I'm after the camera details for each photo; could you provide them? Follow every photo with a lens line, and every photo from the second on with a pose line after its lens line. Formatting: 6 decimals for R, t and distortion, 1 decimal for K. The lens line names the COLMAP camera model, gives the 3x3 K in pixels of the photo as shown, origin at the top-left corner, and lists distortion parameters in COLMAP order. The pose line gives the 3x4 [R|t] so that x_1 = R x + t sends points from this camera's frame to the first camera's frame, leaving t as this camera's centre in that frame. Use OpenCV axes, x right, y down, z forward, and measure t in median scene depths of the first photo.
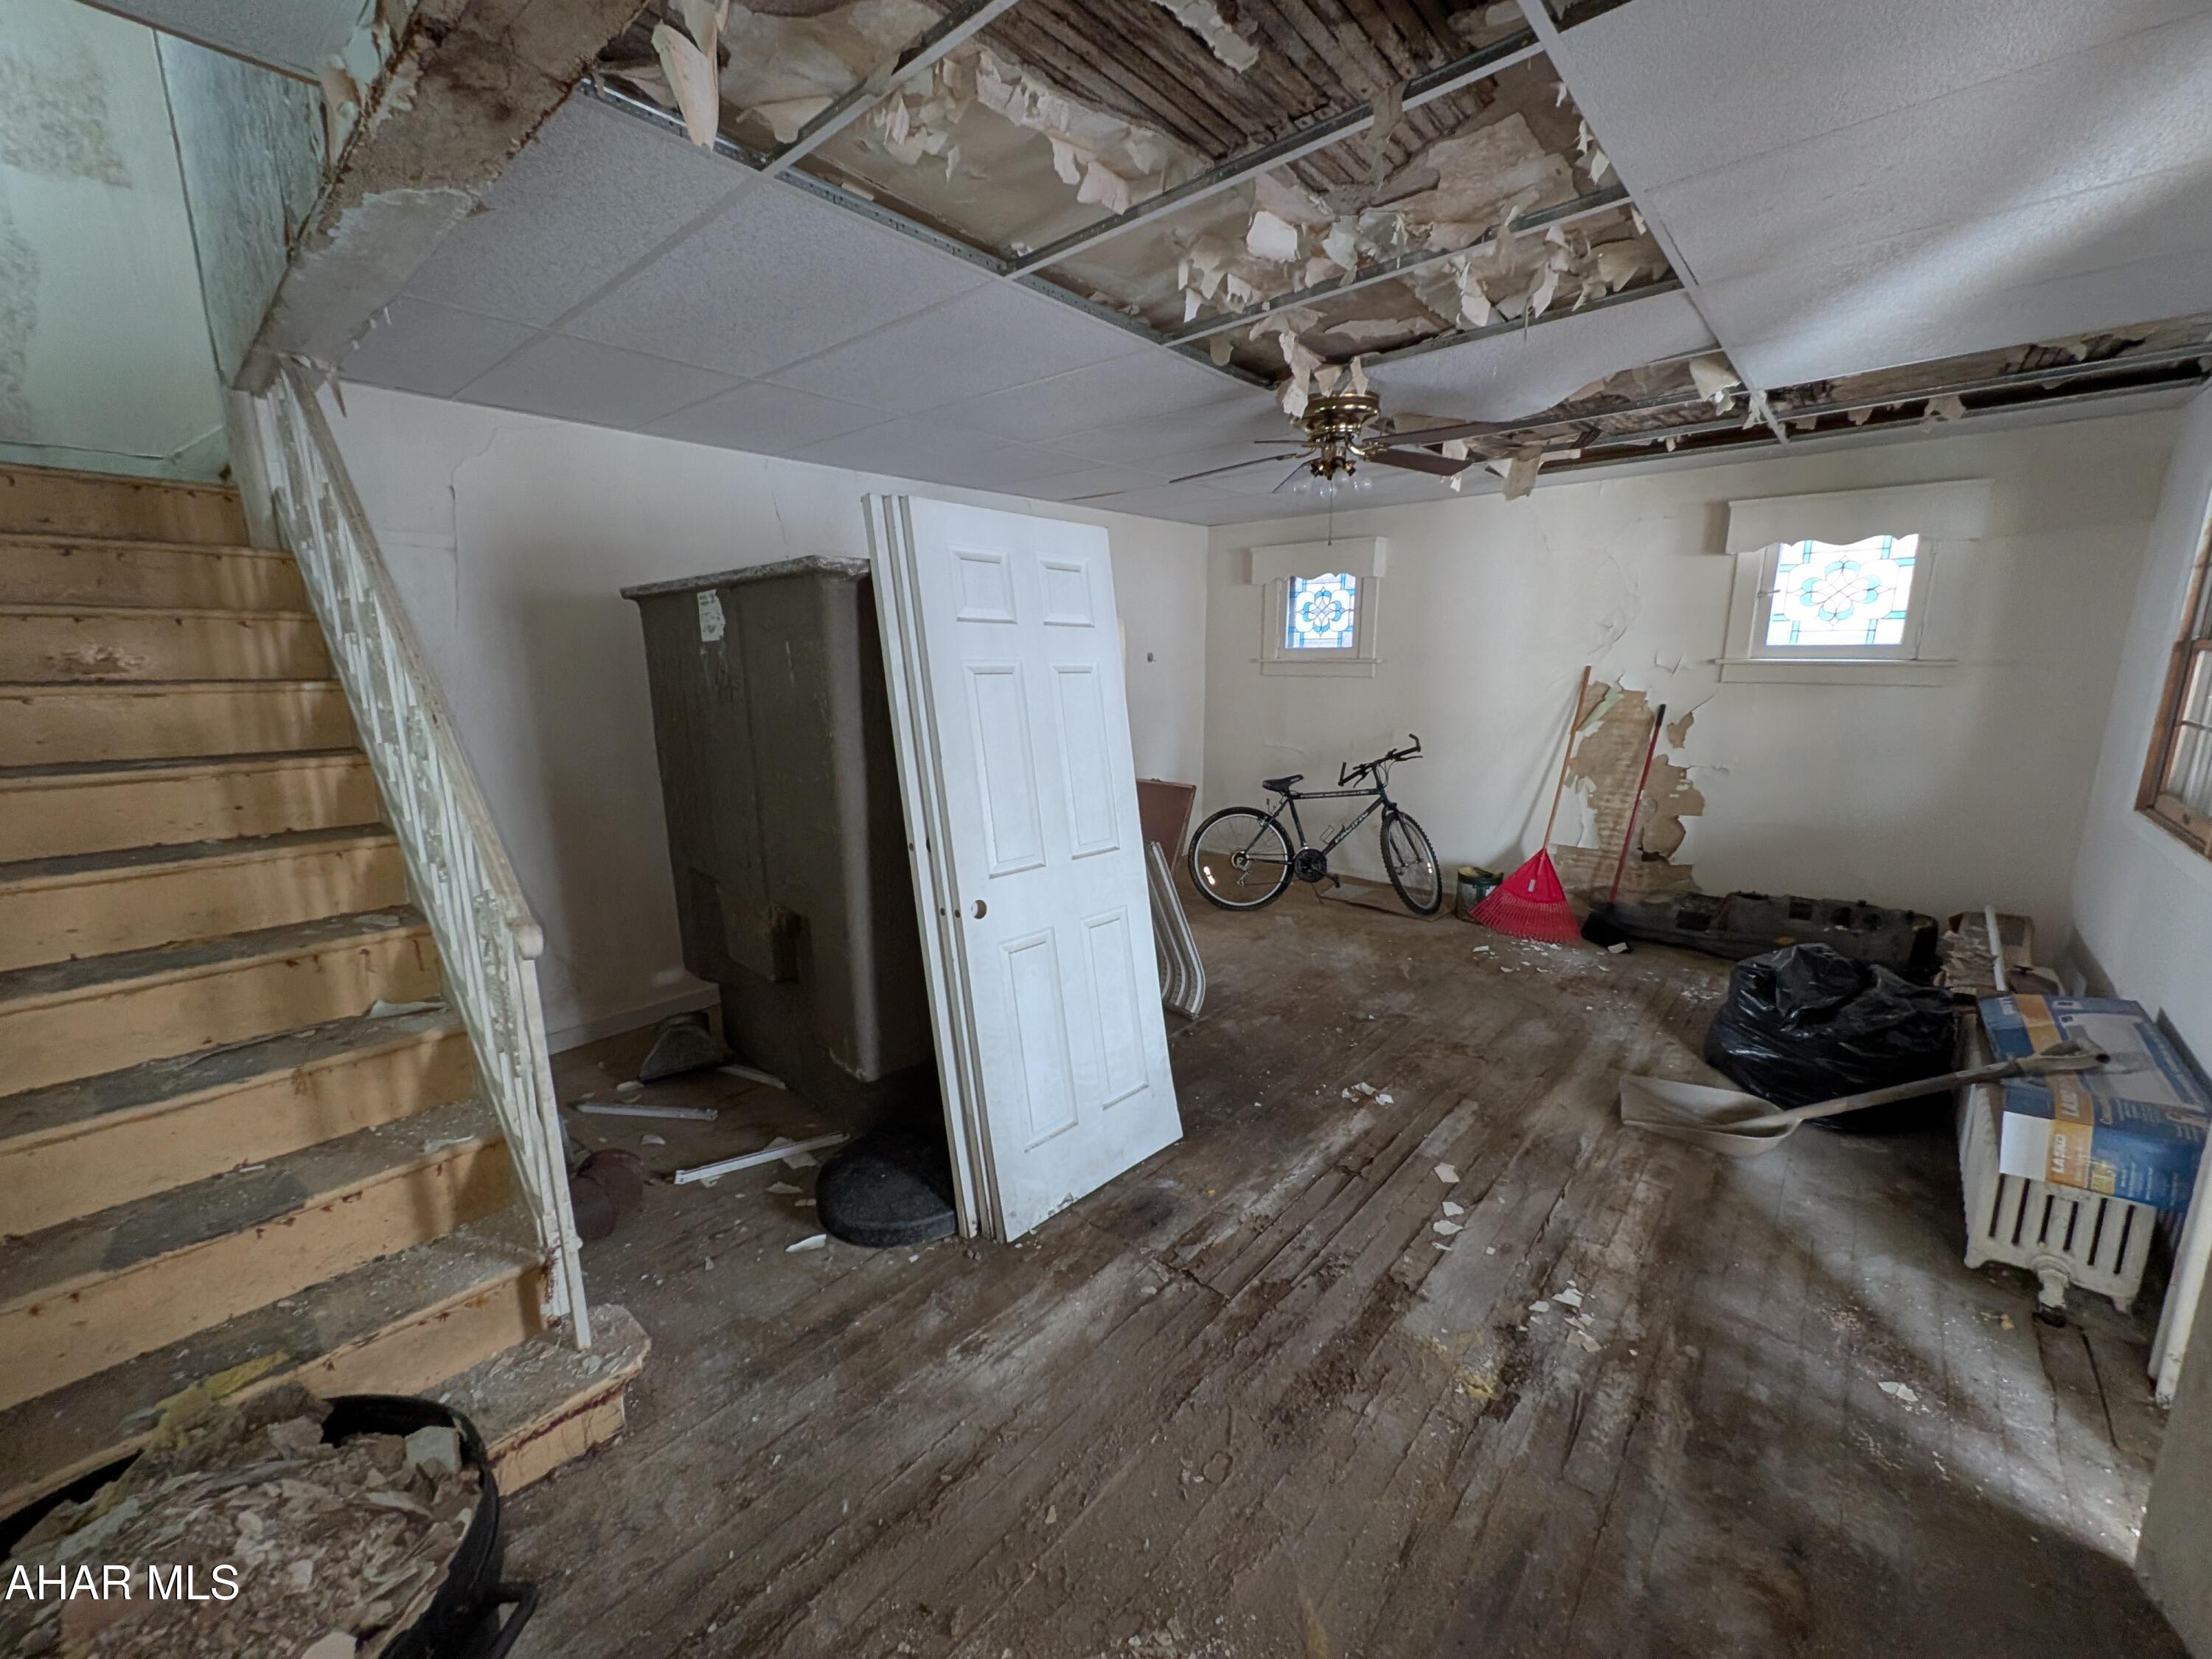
lens RADIAL K [[860.0, 0, 1110.8], [0, 860.0, 818.6], [0, 0, 1]] dist [0.002269, 0.000104]
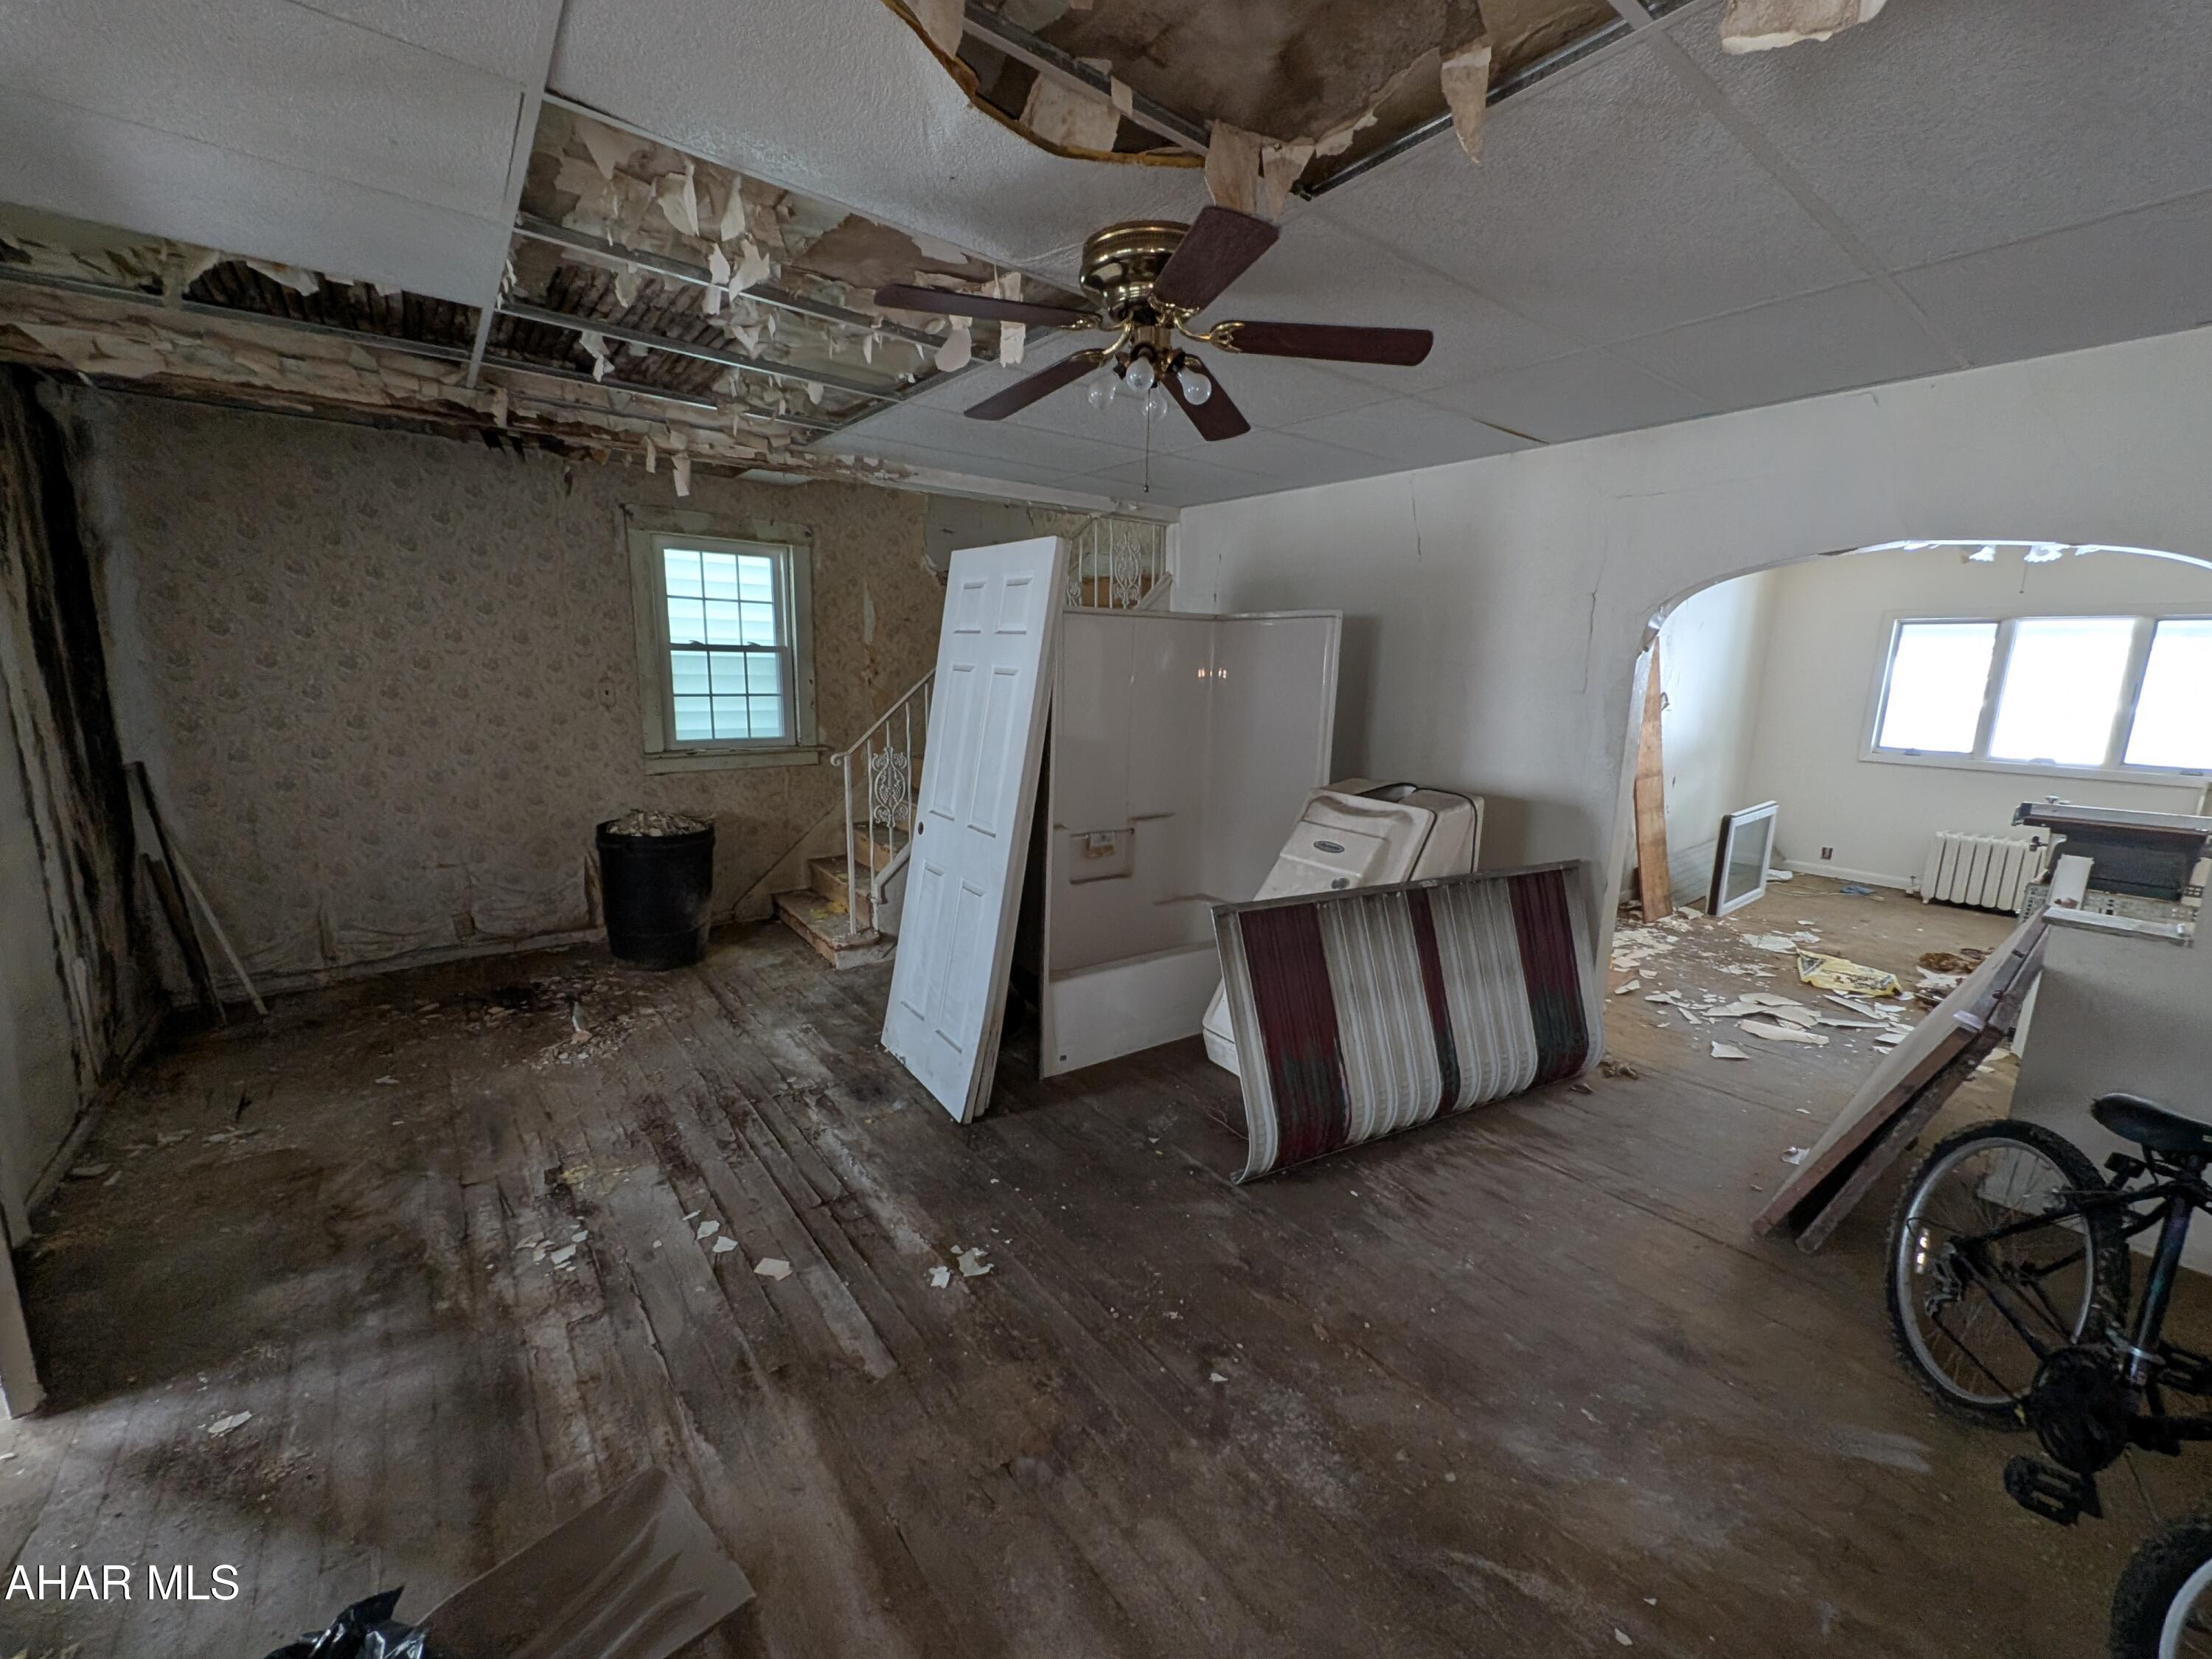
lens RADIAL K [[860.0, 0, 1110.8], [0, 860.0, 818.6], [0, 0, 1]] dist [0.002269, 0.000104]
pose [[-0.172477, 0.185261, -0.967435, 1.119491], [-0.209891, 0.952685, 0.219856, -0.281137], [0.962392, 0.240976, -0.125432, 1.375196]]
